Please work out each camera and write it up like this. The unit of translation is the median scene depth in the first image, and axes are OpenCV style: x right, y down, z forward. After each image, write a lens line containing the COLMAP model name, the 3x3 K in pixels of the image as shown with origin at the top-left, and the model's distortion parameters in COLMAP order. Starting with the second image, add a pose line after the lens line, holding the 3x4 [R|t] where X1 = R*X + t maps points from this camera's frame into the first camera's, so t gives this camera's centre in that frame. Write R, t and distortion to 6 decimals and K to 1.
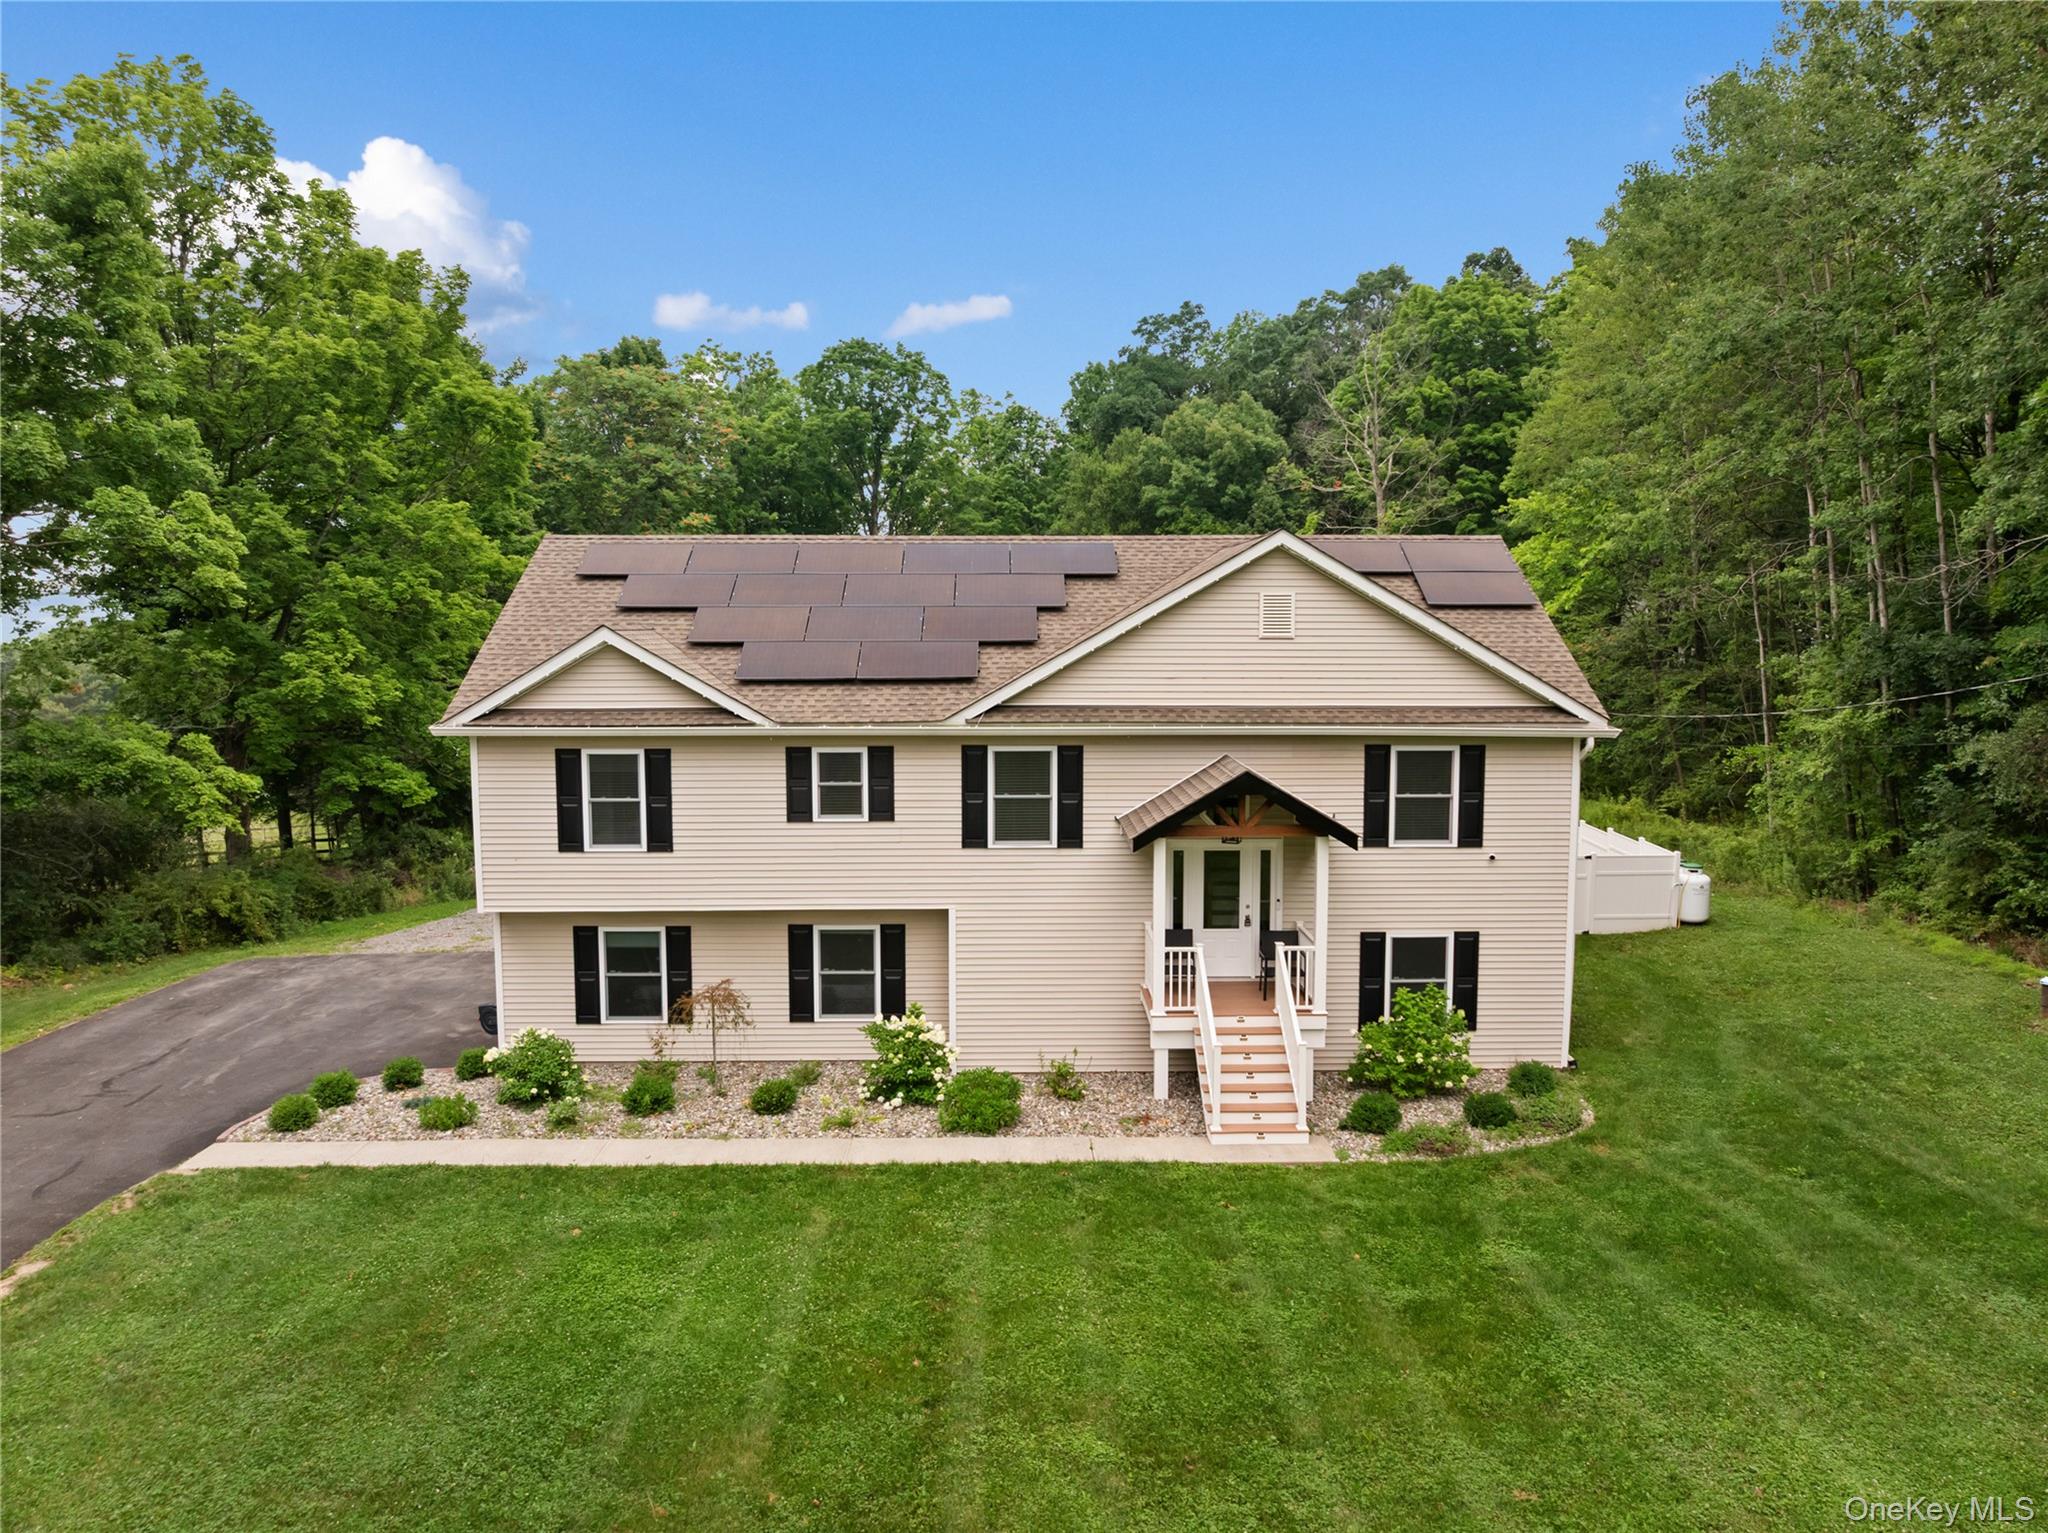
lens RADIAL K [[1440.3, 0, 1024.0], [0, 1440.3, 766.5], [0, 0, 1]] dist [-0.026266, -0.003602]
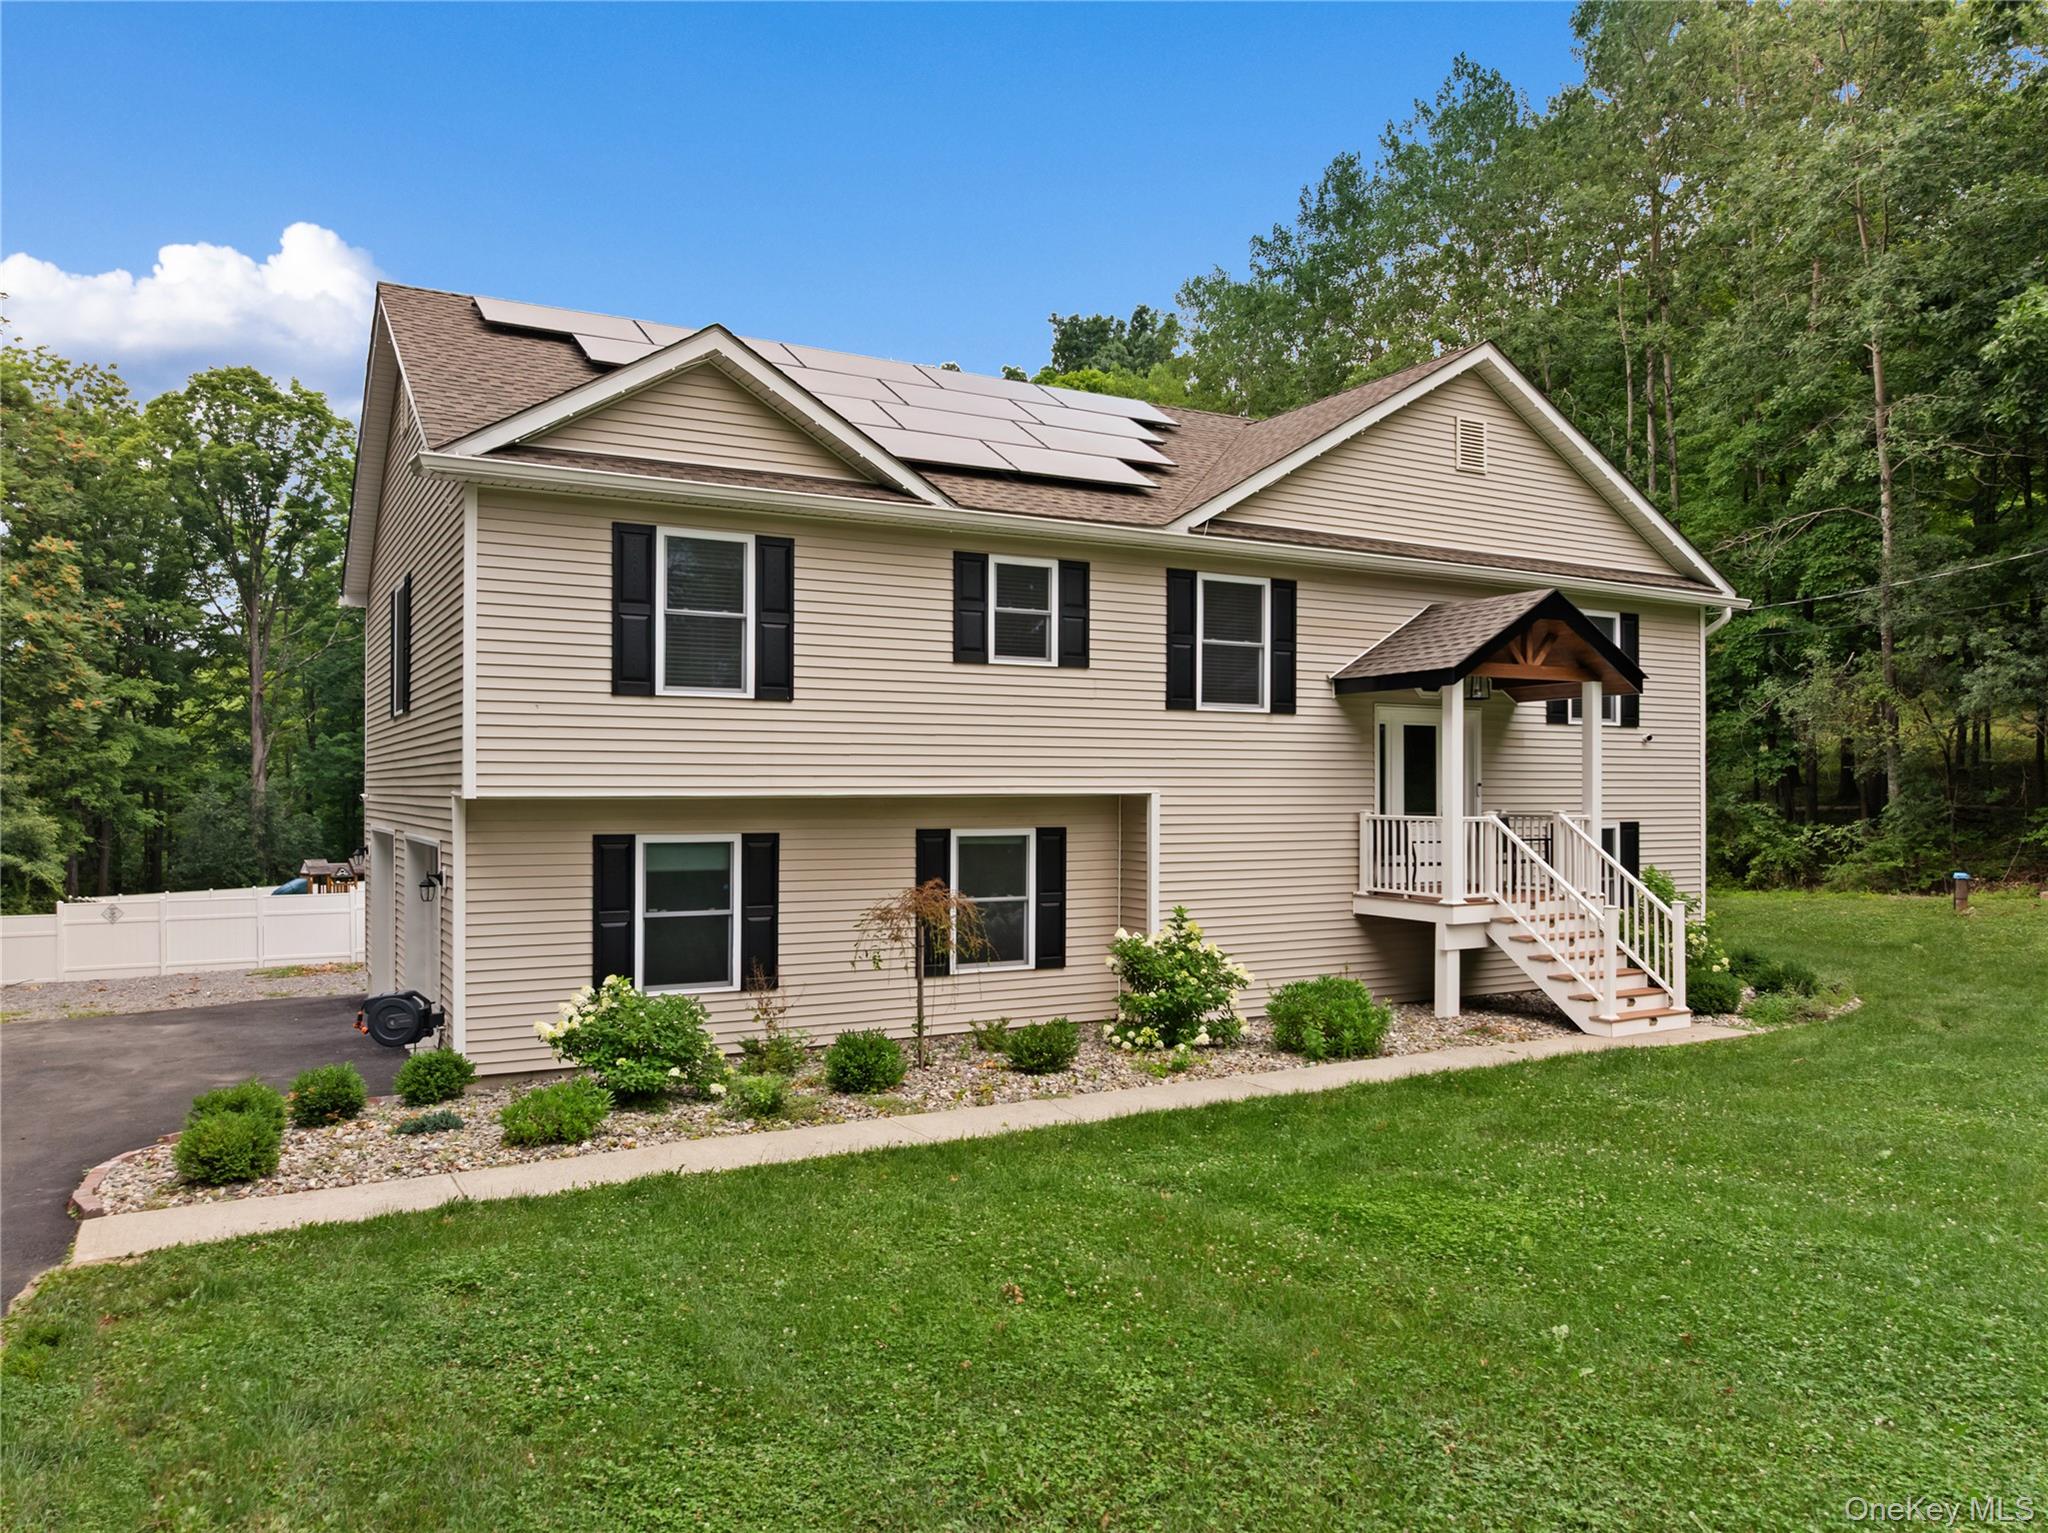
lens RADIAL K [[1450.8, 0, 1025.2], [0, 1450.8, 806.0], [0, 0, 1]] dist [-0.024126, -0.003317]
pose [[0.878719, -0.002579, 0.477333, -0.459656], [0.047819, 0.995431, -0.082651, 0.163272], [-0.474939, 0.095453, 0.874827, 0.392460]]
